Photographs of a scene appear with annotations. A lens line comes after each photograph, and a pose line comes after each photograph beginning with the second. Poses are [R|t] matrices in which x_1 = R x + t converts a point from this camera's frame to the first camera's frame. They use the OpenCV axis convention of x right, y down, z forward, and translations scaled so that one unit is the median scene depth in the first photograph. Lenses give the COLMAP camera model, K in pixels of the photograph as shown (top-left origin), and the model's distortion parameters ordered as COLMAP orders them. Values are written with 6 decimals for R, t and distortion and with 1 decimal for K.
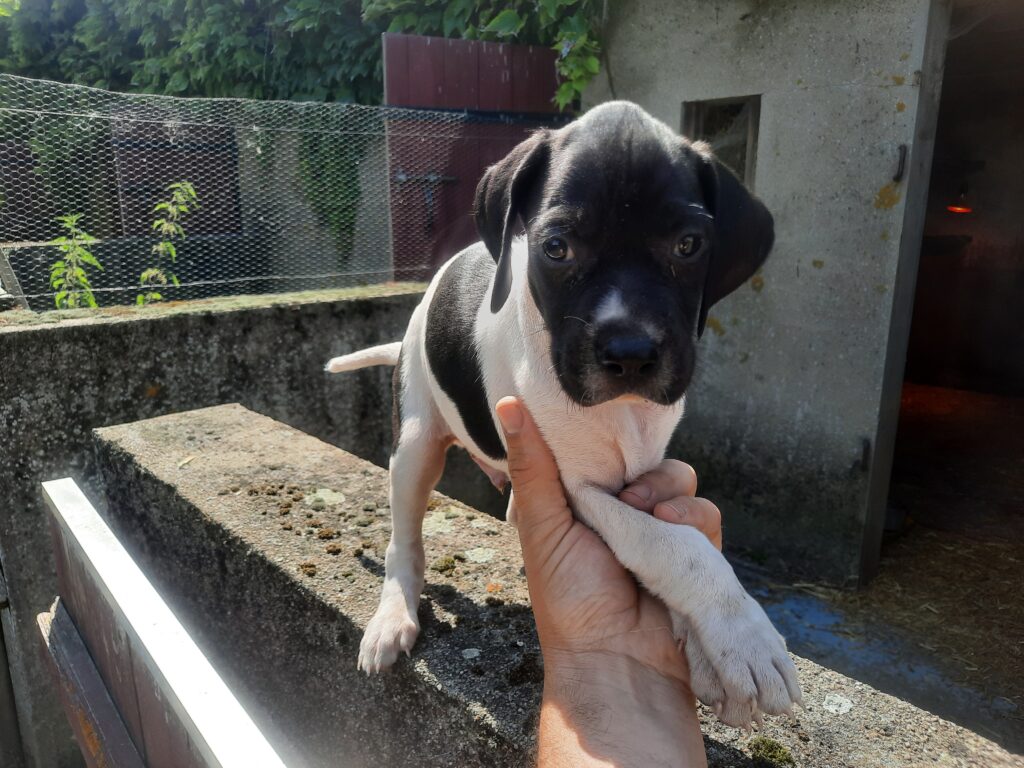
lens RADIAL K [[785.3, 0, 519.8], [0, 785.3, 399.9], [0, 0, 1]] dist [0.025005, -0.041922]
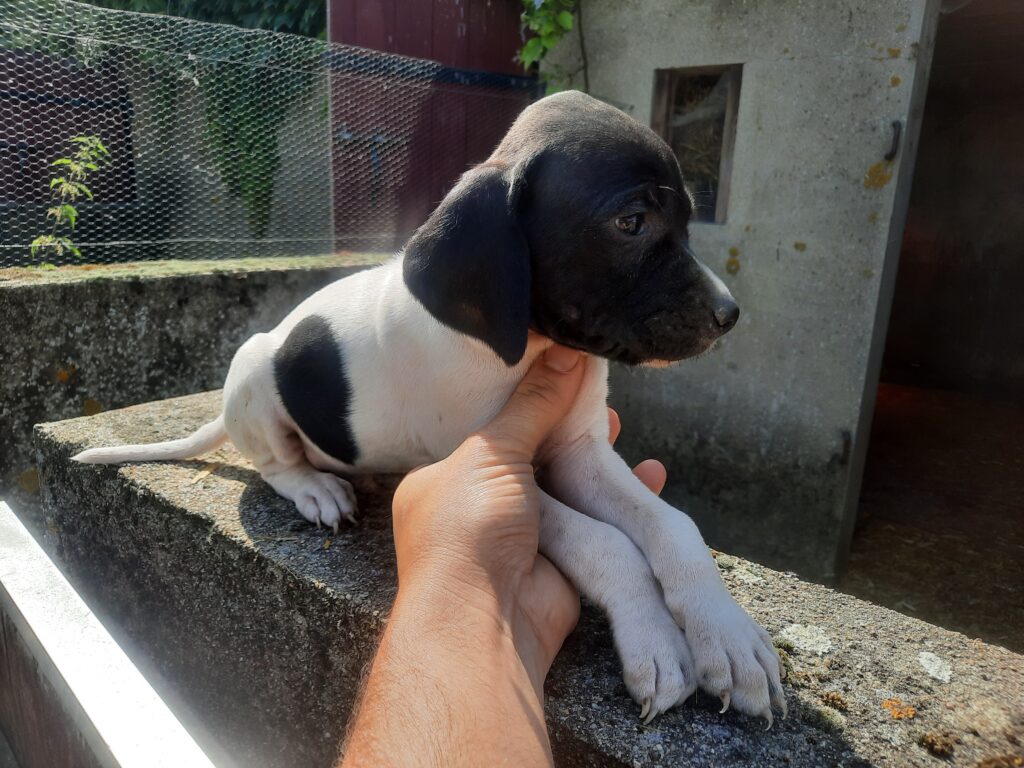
lens RADIAL K [[785.3, 0, 519.8], [0, 785.3, 399.9], [0, 0, 1]] dist [0.025005, -0.041922]
pose [[0.990905, 0.001704, 0.134555, -0.108596], [-0.003074, 0.999946, 0.009976, 0.004170], [-0.134530, -0.010299, 0.990856, 0.139872]]
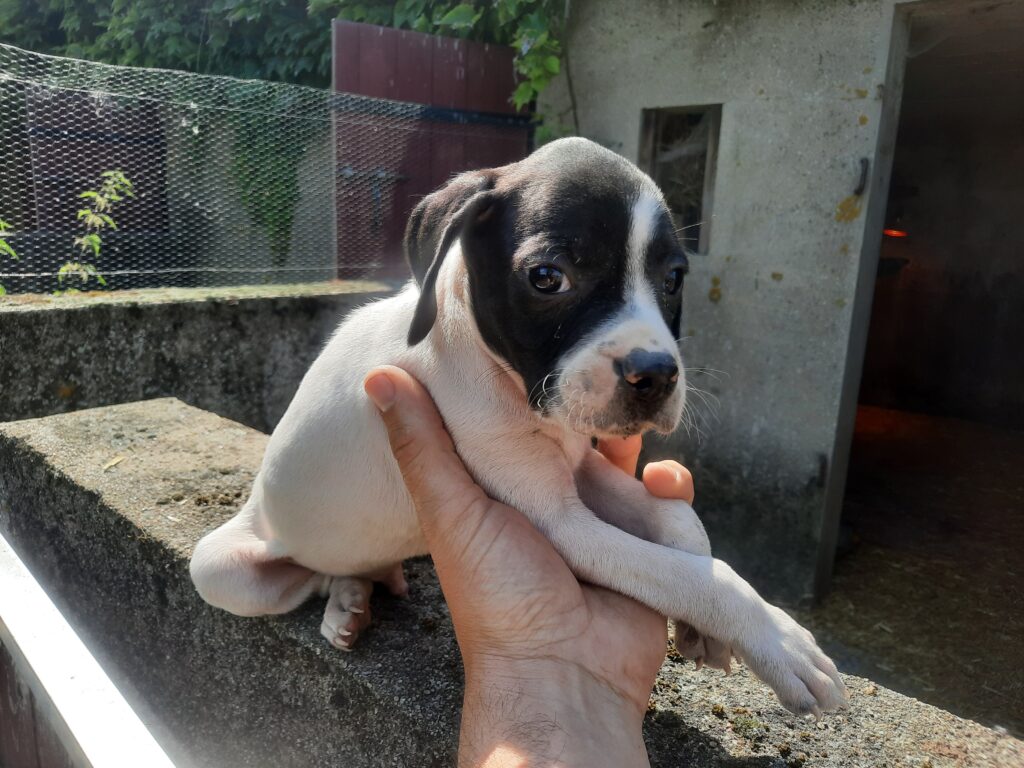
lens RADIAL K [[785.4, 0, 521.3], [0, 785.4, 396.9], [0, 0, 1]] dist [0.030561, -0.054645]
pose [[0.995787, 0.017065, 0.090096, -0.034758], [-0.014816, 0.999563, -0.025575, 0.010463], [-0.090493, 0.024132, 0.995605, 0.067770]]
